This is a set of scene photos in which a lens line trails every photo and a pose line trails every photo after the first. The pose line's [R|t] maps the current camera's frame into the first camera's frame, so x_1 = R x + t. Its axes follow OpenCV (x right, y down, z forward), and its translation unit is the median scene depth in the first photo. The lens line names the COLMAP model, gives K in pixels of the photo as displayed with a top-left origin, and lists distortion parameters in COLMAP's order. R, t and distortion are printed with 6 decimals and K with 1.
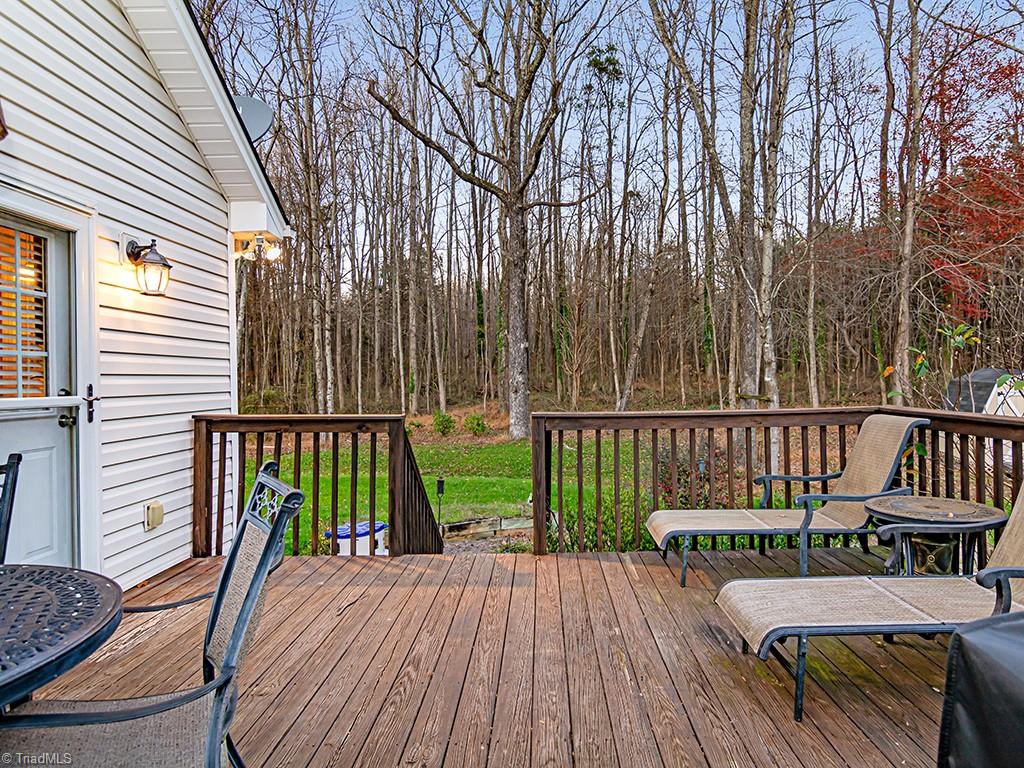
lens RADIAL K [[678.5, 0, 515.5], [0, 678.5, 387.4], [0, 0, 1]] dist [-0.009364, 0.000672]
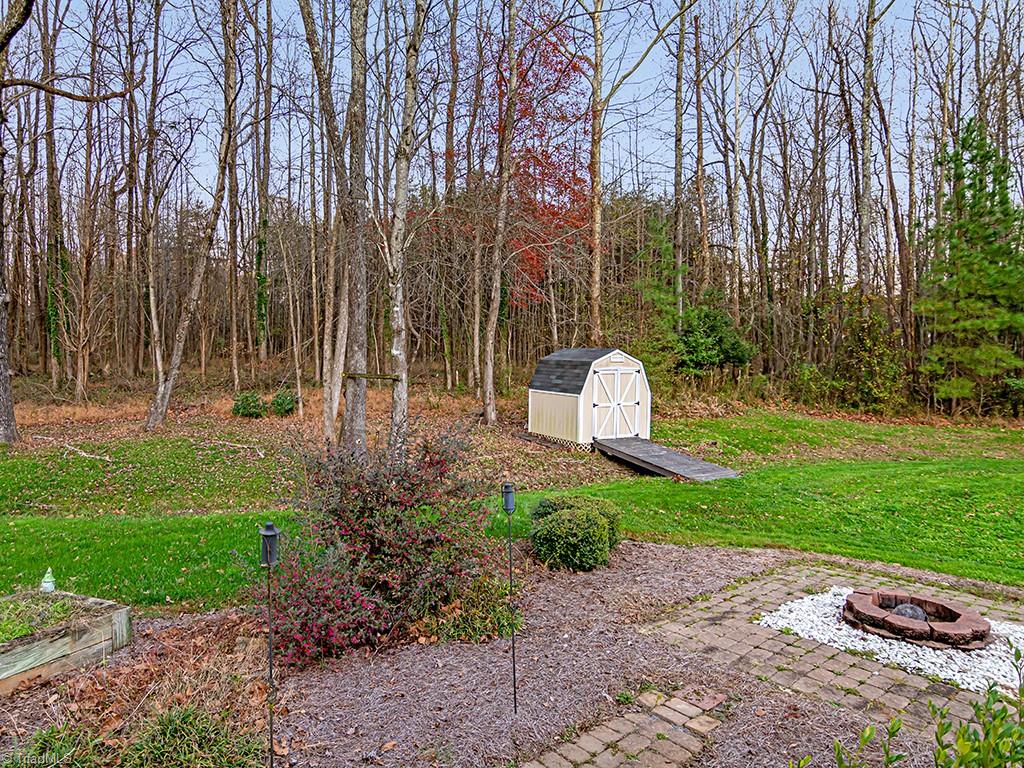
lens RADIAL K [[678.5, 0, 510.0], [0, 678.5, 379.1], [0, 0, 1]] dist [-0.009364, 0.000672]
pose [[0.782994, -0.005488, 0.622005, -0.009063], [0.000103, 0.999962, 0.008692, 0.007949], [-0.622029, -0.006742, 0.782965, 0.199582]]
